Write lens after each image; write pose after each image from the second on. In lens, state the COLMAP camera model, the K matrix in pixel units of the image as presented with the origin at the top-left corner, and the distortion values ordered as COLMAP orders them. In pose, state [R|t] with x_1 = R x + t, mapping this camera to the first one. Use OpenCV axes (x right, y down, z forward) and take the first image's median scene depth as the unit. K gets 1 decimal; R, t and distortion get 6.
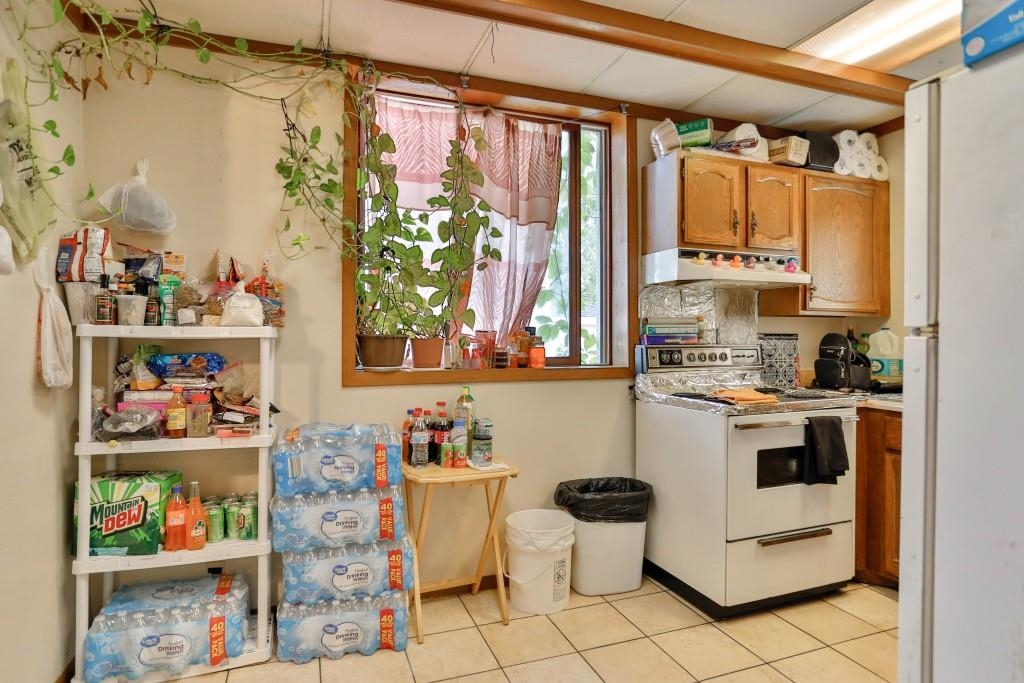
lens RADIAL K [[558.5, 0, 530.0], [0, 558.5, 345.0], [0, 0, 1]] dist [-0.064123, 0.027882]
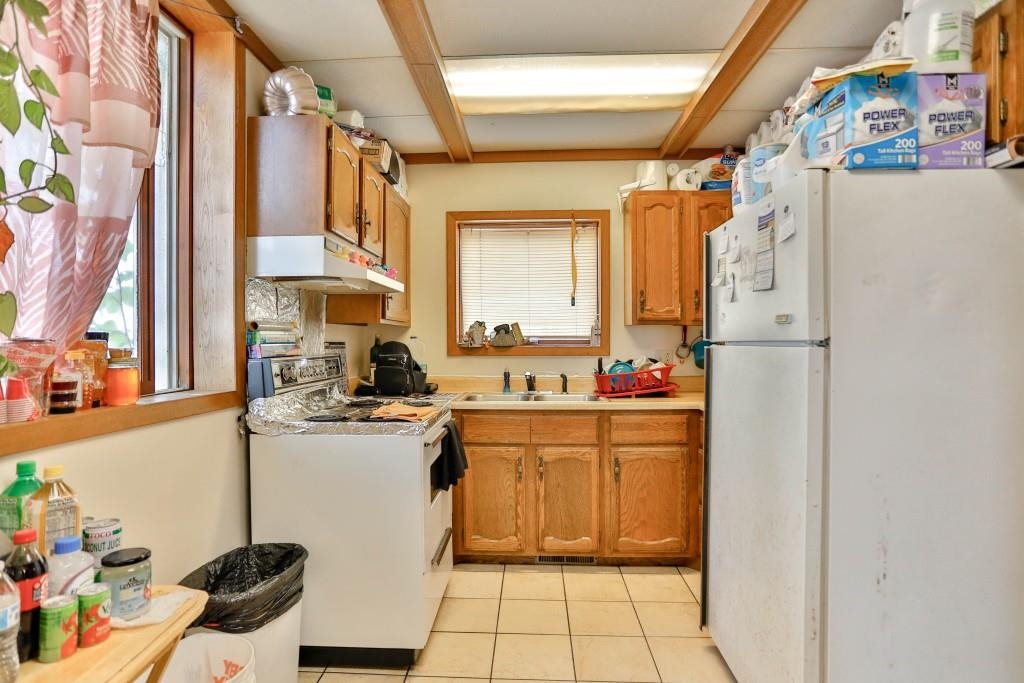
lens RADIAL K [[535.8, 0, 502.5], [0, 535.8, 344.2], [0, 0, 1]] dist [-0.052600, 0.026593]
pose [[0.409650, -0.005780, 0.912224, -0.303698], [0.017494, 0.999846, -0.001521, -0.012467], [-0.912075, 0.016581, 0.409688, 0.419250]]
